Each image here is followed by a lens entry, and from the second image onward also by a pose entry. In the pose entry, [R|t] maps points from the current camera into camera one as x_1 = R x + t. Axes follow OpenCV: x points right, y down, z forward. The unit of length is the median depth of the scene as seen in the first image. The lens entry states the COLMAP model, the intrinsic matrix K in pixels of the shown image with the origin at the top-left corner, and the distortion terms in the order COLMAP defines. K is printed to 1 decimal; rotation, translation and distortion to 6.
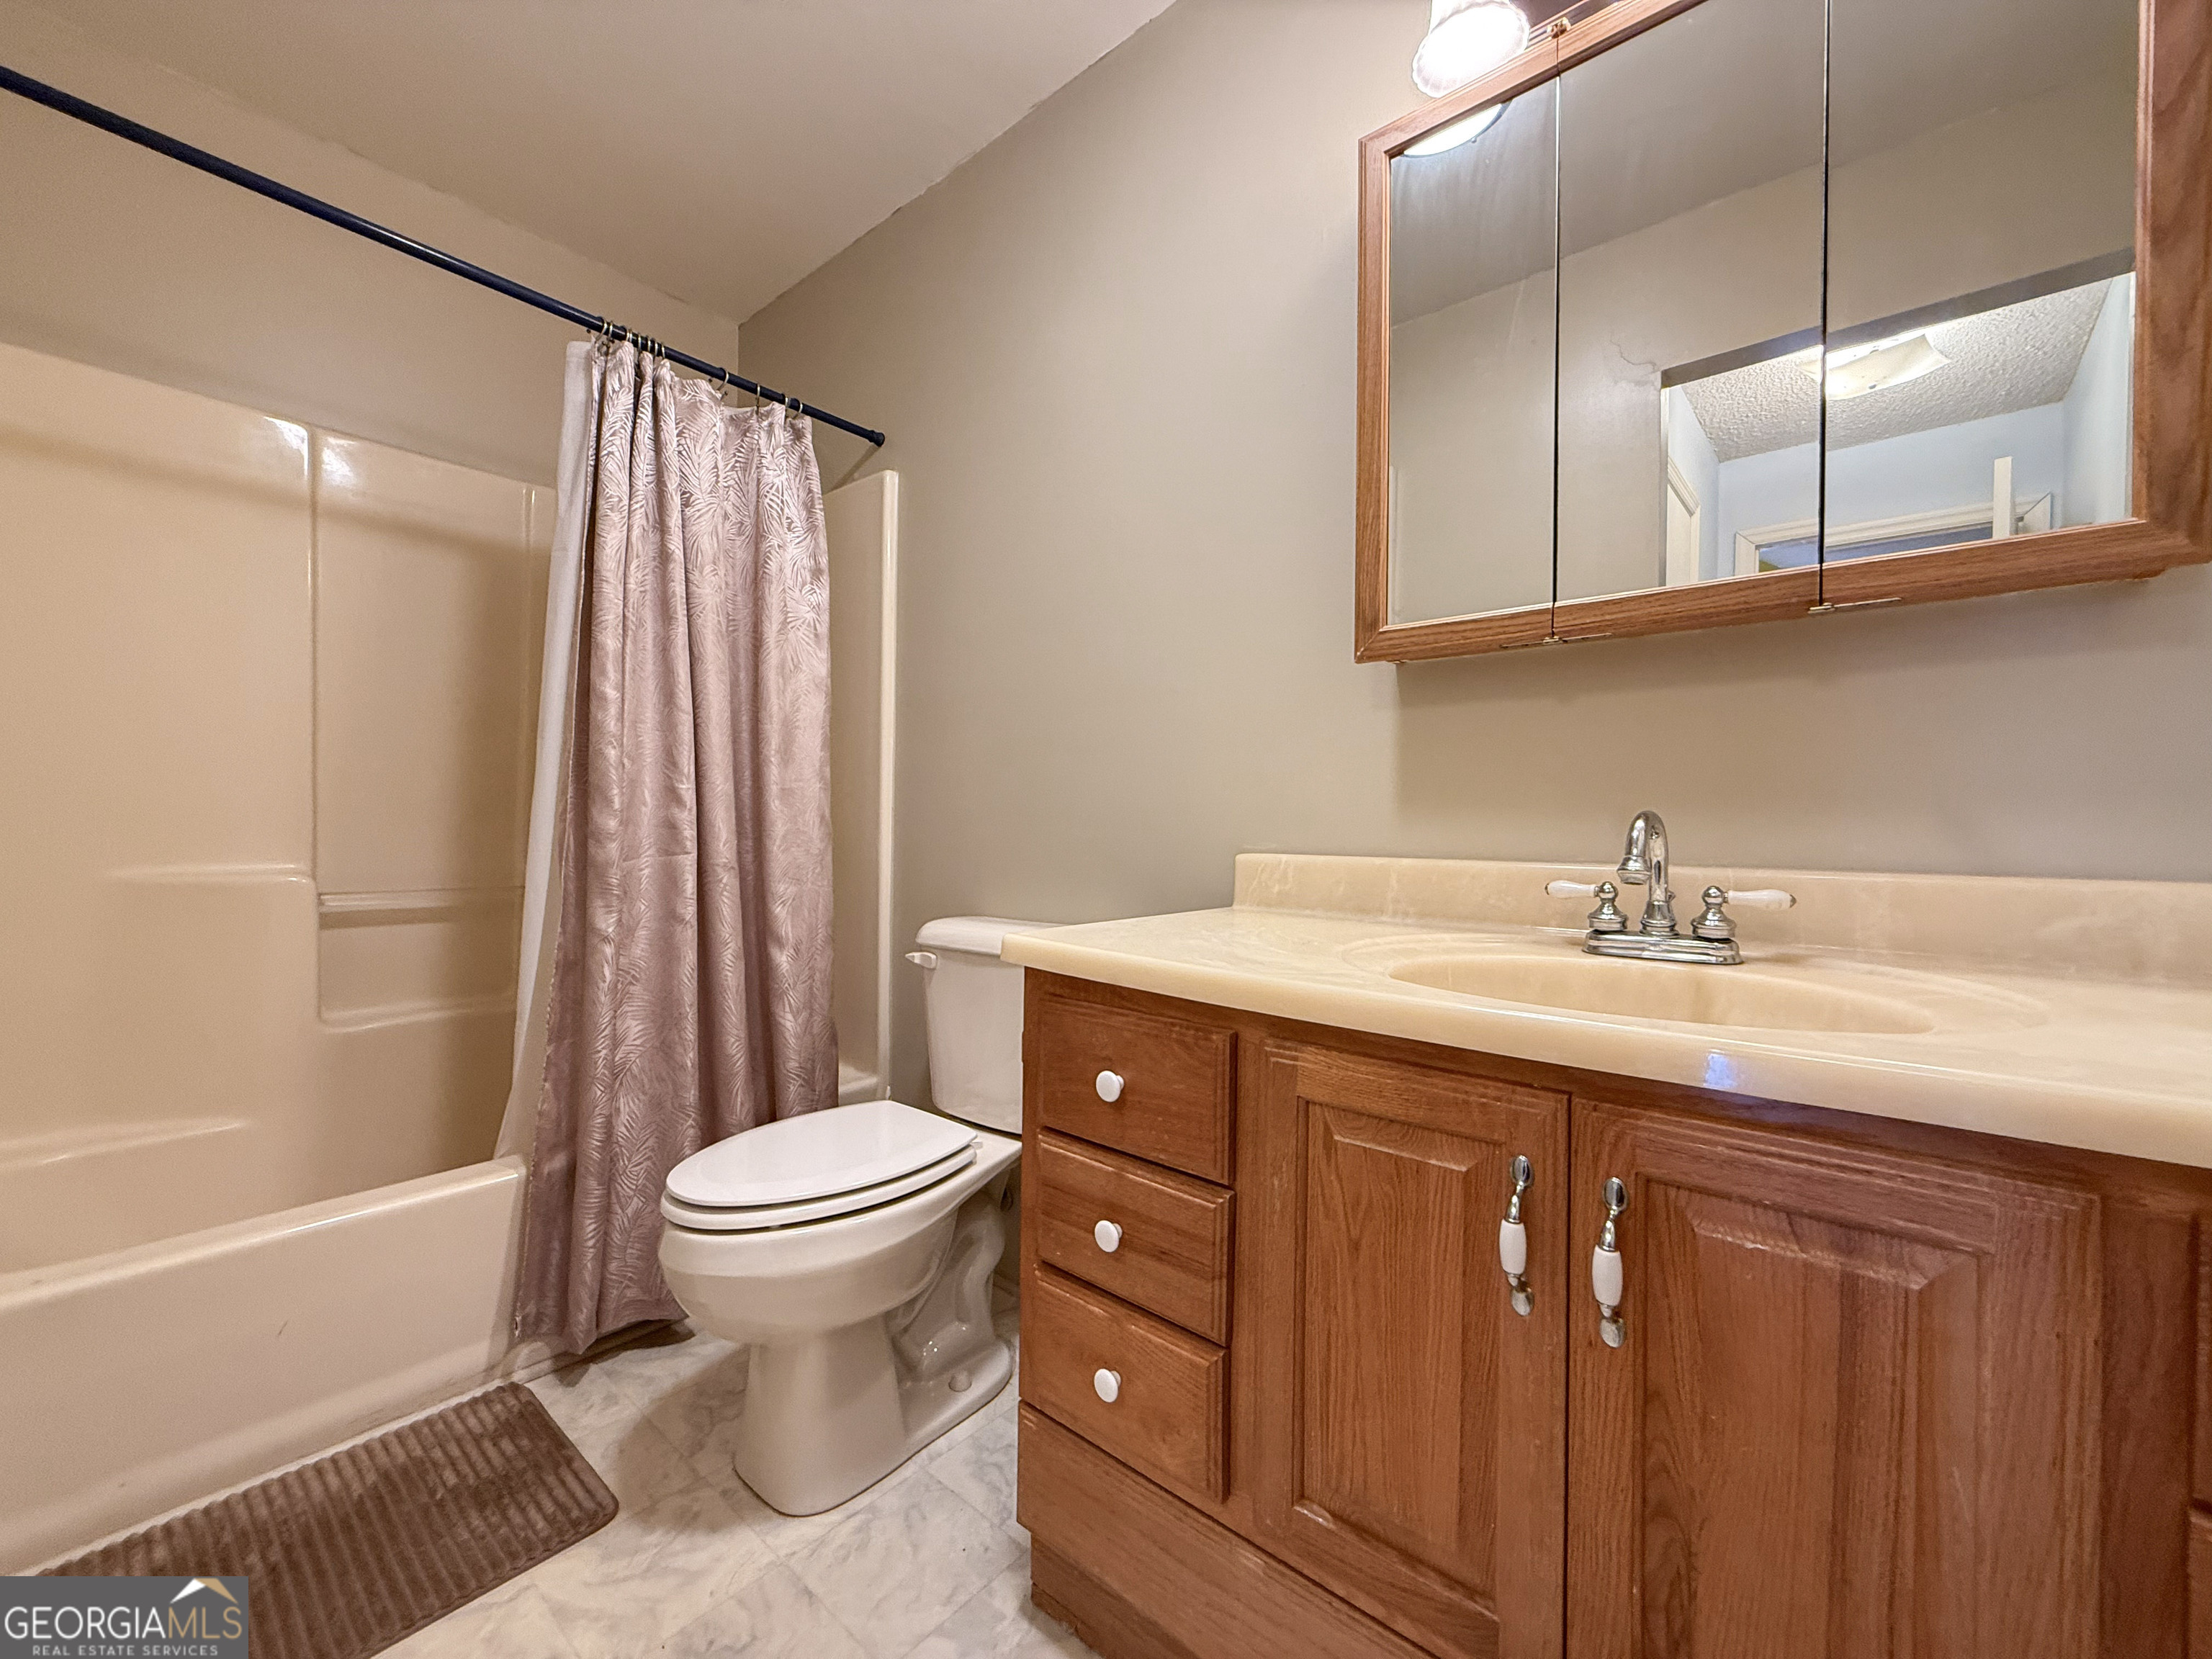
lens RADIAL K [[888.1, 0, 1100.7], [0, 888.1, 835.1], [0, 0, 1]] dist [0.001583, -0.000938]
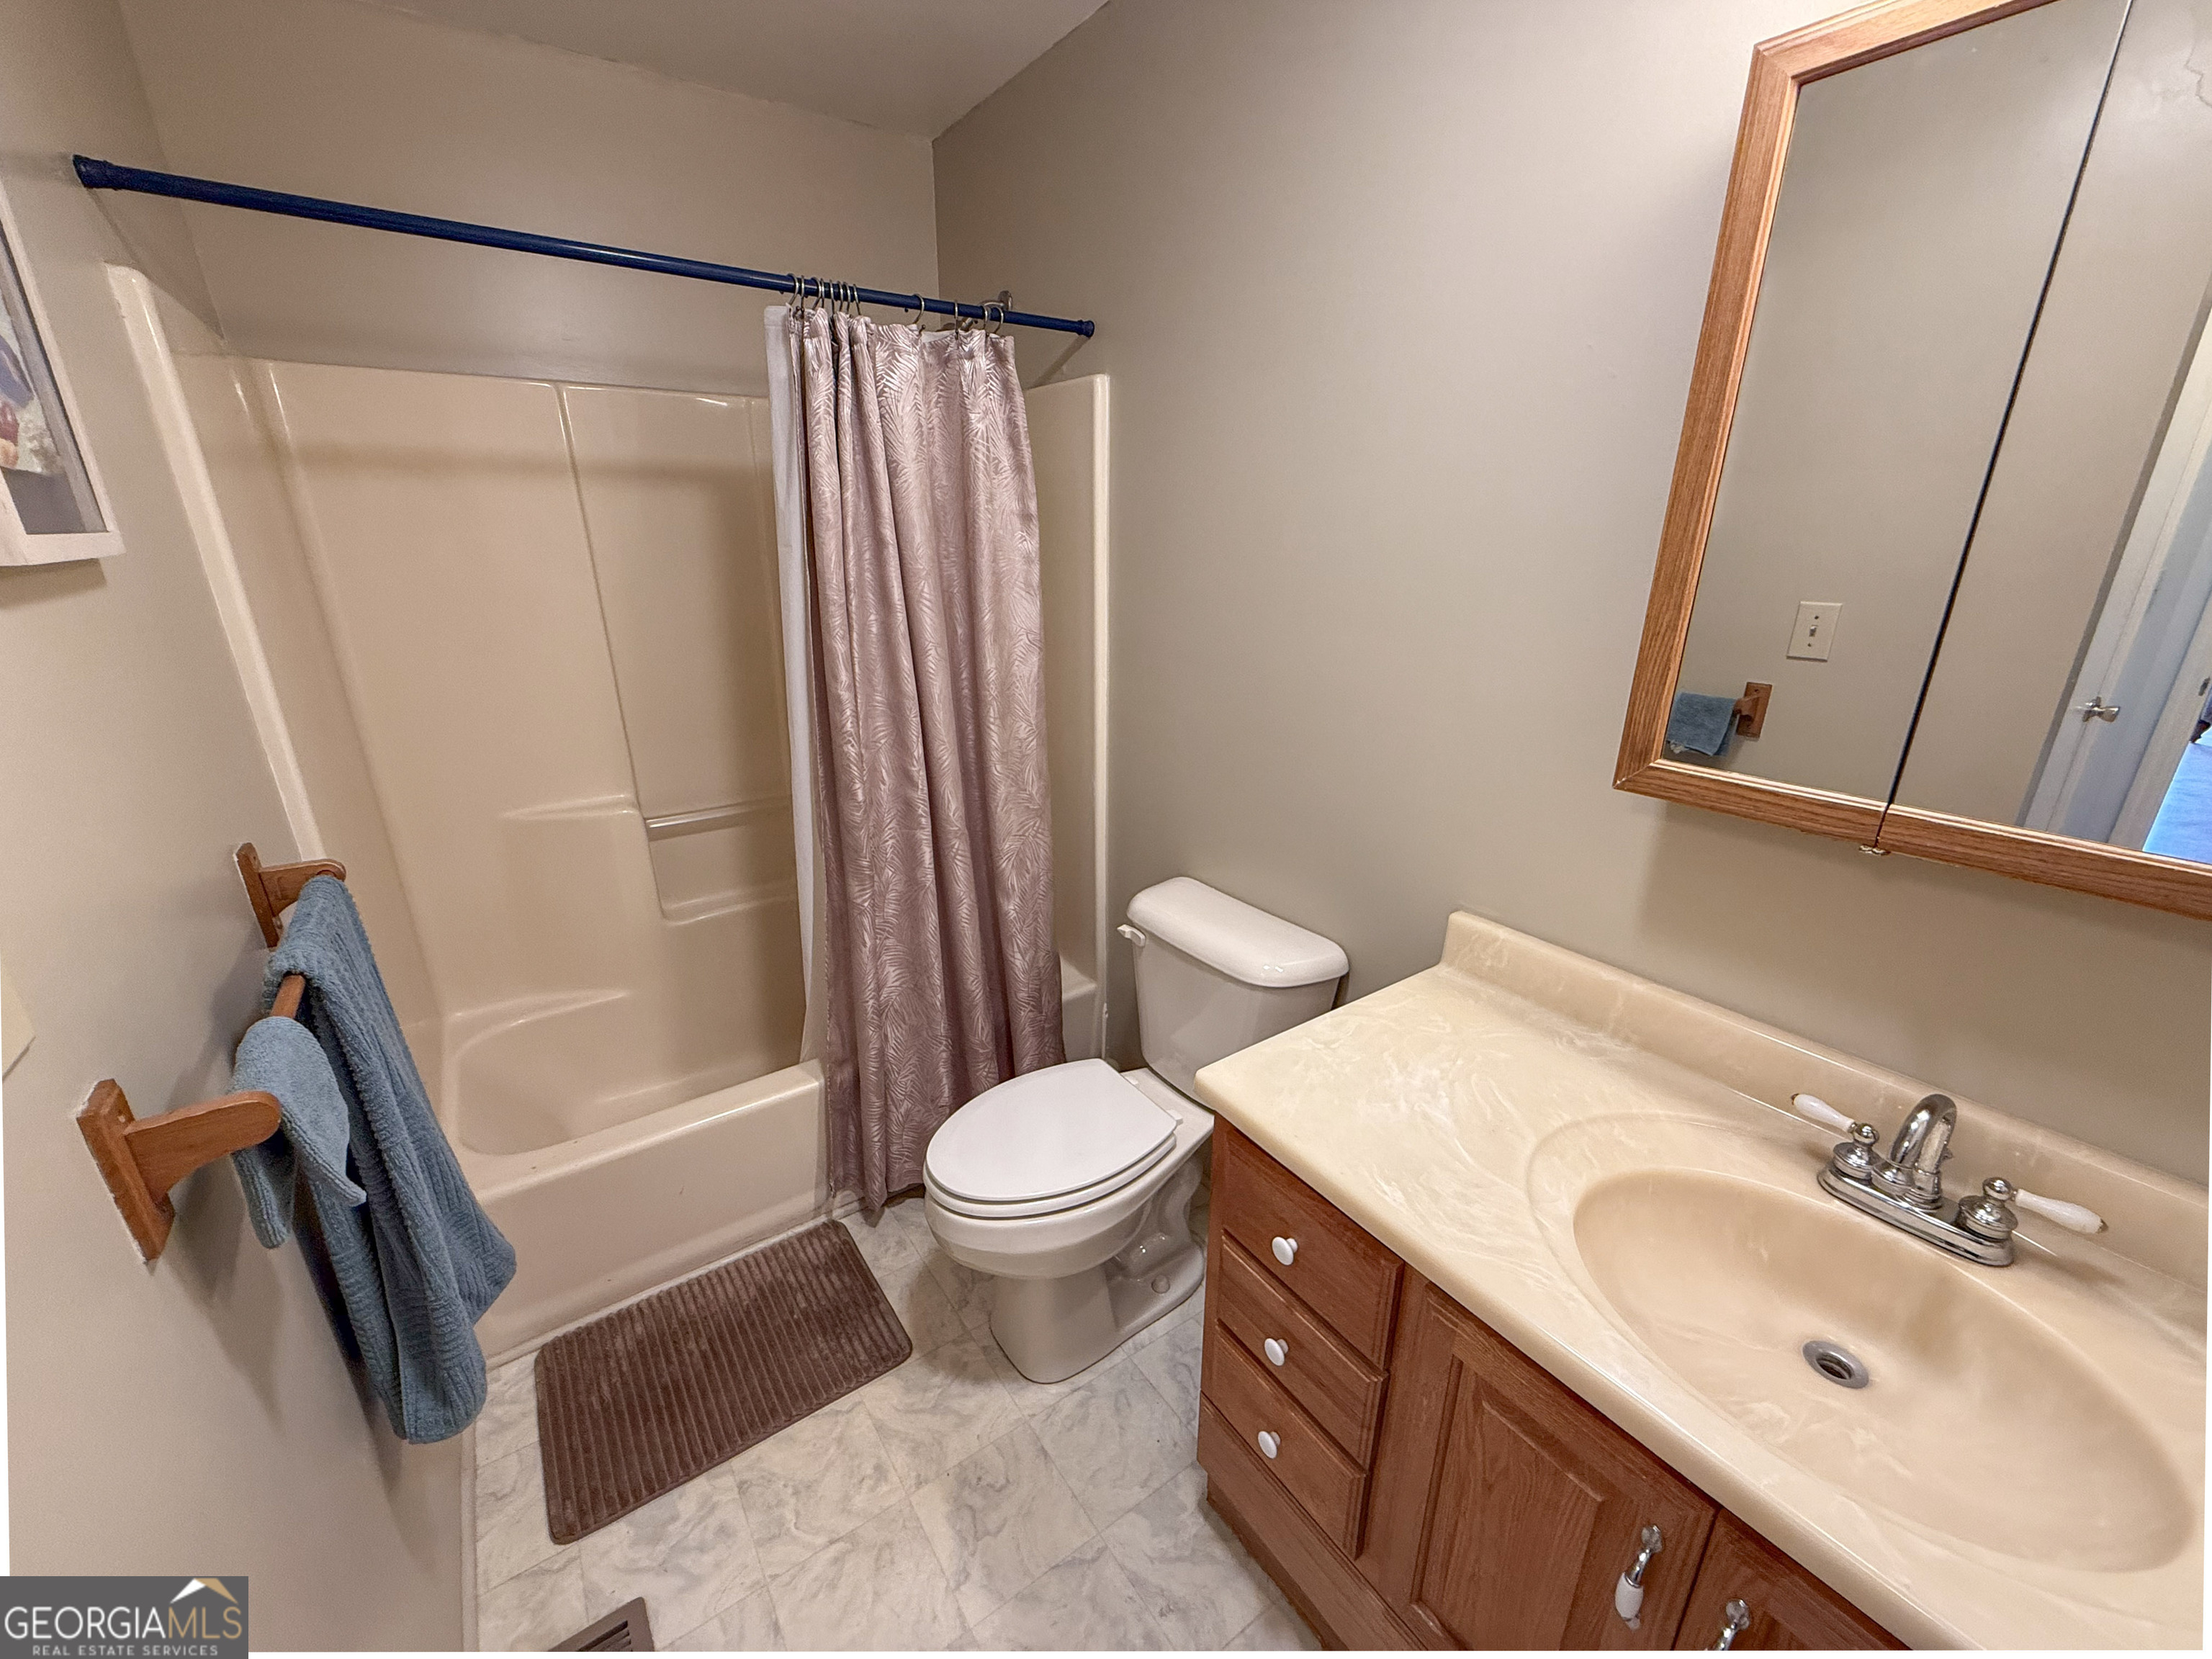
lens RADIAL K [[888.1, 0, 1098.8], [0, 888.1, 840.7], [0, 0, 1]] dist [0.001583, -0.000938]
pose [[0.968180, 0.070802, -0.240032, 0.009347], [0.012239, 0.944600, 0.327996, -0.347502], [0.249957, -0.320497, 0.913676, 0.052769]]
